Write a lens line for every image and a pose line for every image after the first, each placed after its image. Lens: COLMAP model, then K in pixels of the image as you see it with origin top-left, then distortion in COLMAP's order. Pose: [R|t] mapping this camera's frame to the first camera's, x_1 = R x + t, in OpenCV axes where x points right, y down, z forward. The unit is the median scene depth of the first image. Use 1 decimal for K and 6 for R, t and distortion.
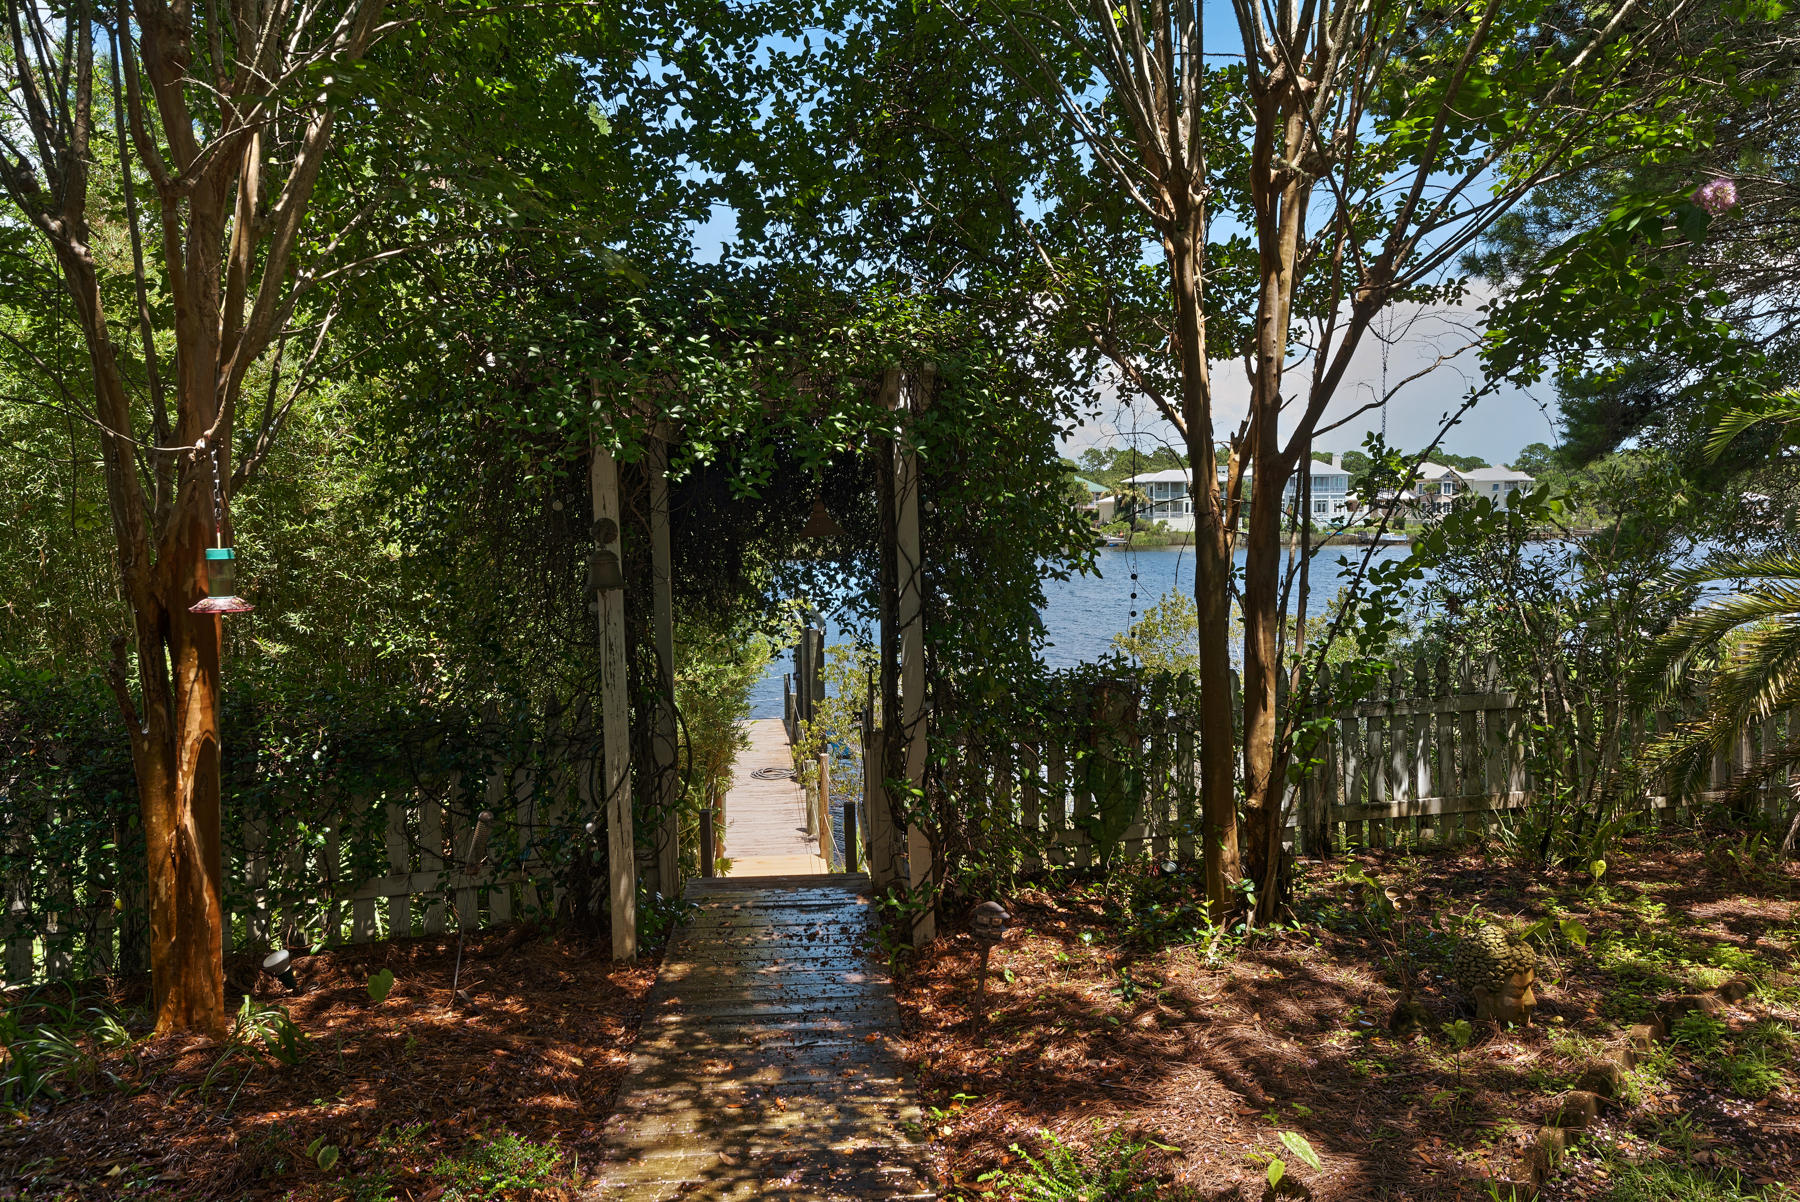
lens RADIAL K [[1292.0, 0, 901.3], [0, 1292.0, 606.7], [0, 0, 1]] dist [-0.005465, -0.000448]
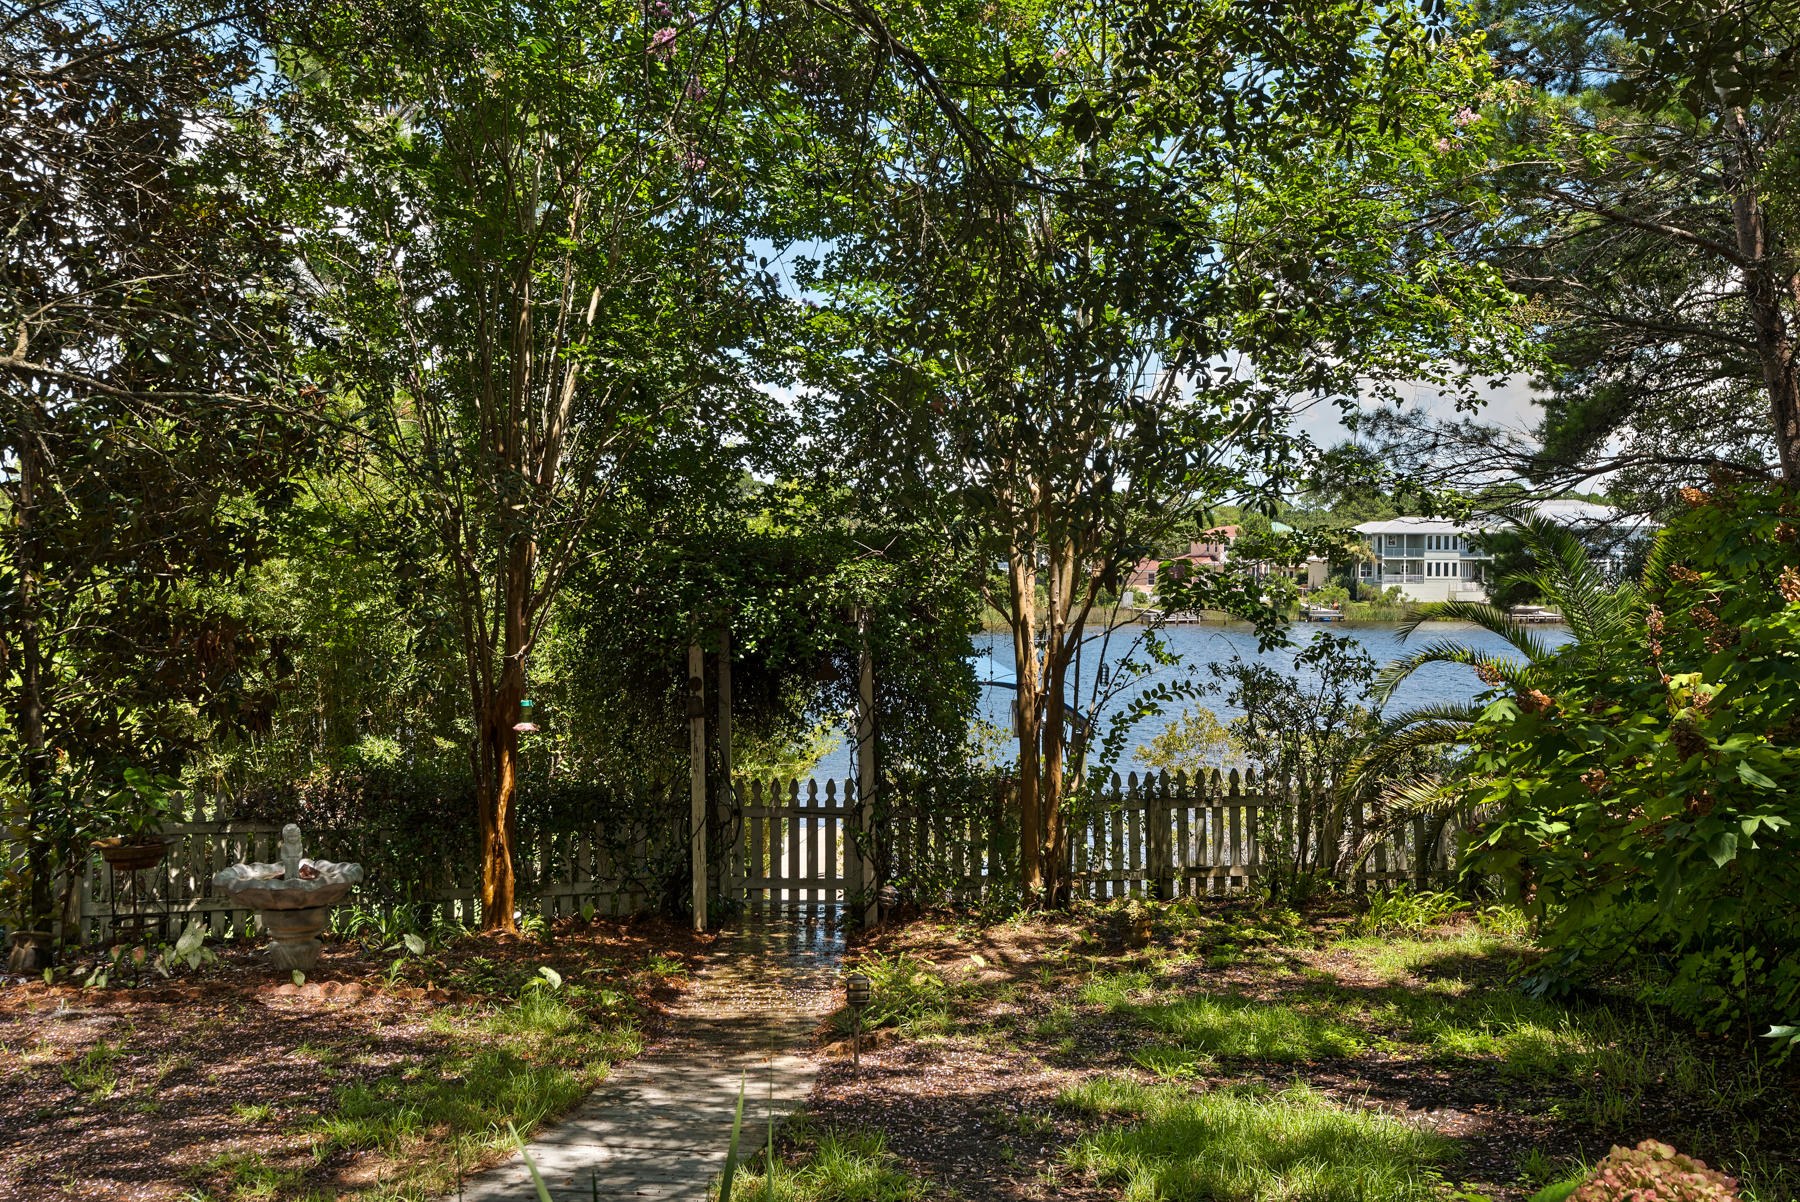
lens RADIAL K [[1810.4, 0, 900.6], [0, 1810.4, 598.7], [0, 0, 1]] dist [0.024138, 0.000000]
pose [[0.996597, 0.016885, -0.080678, 0.197548], [-0.021074, 0.998458, -0.051356, -0.043035], [0.079687, 0.052881, 0.995416, -1.152857]]
